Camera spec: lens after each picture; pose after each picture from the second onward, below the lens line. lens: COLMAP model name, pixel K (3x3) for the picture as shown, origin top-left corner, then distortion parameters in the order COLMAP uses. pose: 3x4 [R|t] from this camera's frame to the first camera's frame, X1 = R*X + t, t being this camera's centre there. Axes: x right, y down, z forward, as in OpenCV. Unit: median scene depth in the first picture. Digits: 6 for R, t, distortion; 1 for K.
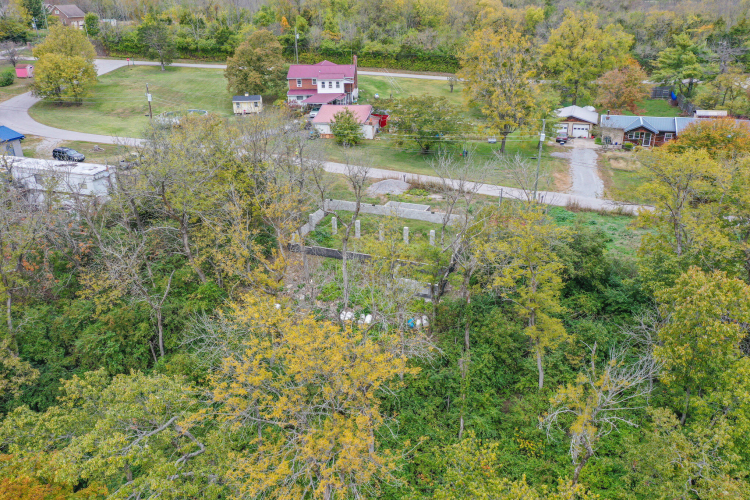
lens RADIAL K [[595.4, 0, 375.0], [0, 595.4, 250.0], [0, 0, 1]] dist [0.008499, 0.007797]
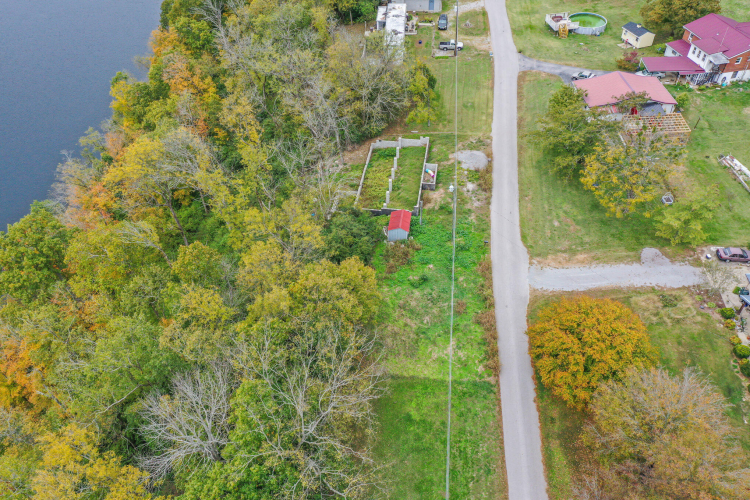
lens RADIAL K [[595.4, 0, 375.0], [0, 595.4, 250.0], [0, 0, 1]] dist [0.008499, 0.007797]
pose [[0.233644, 0.677396, -0.697528, 0.633178], [-0.376034, 0.724515, 0.577647, -0.398309], [0.896666, 0.127330, 0.424002, 0.220555]]
